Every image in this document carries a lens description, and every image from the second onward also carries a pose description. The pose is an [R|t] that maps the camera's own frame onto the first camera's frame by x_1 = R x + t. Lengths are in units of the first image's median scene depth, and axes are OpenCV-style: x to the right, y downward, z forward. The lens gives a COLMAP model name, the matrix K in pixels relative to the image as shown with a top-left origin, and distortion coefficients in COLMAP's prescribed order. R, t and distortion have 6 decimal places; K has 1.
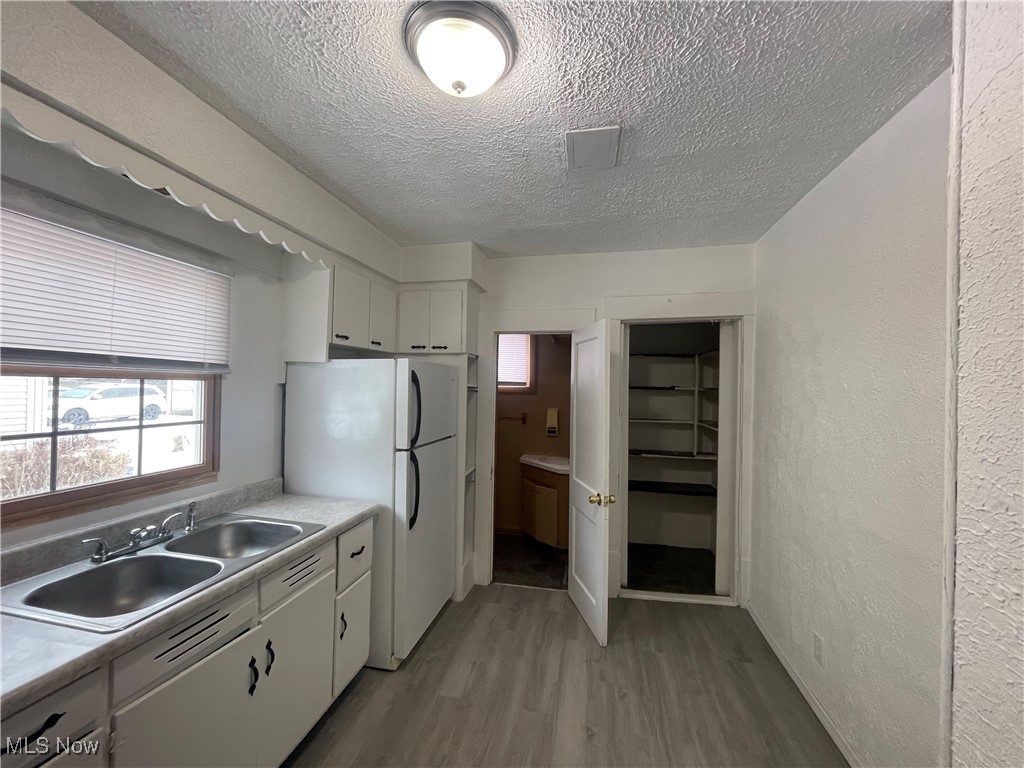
lens RADIAL K [[418.4, 0, 512.0], [0, 418.4, 384.0], [0, 0, 1]] dist [0.000824, -0.000065]
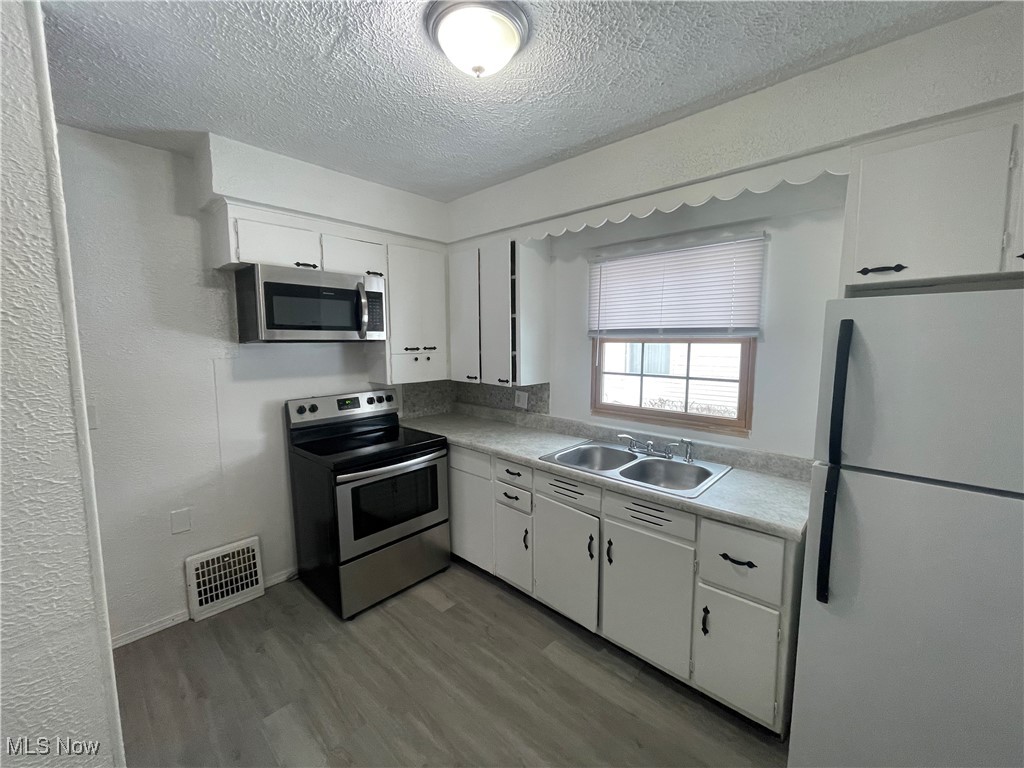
lens RADIAL K [[418.4, 0, 512.0], [0, 418.4, 384.0], [0, 0, 1]] dist [0.000824, -0.000065]
pose [[-0.529513, 0.076695, -0.844827, 0.513410], [0.001991, 0.996014, 0.089172, -0.001849], [0.848299, 0.045536, -0.527556, 1.073164]]
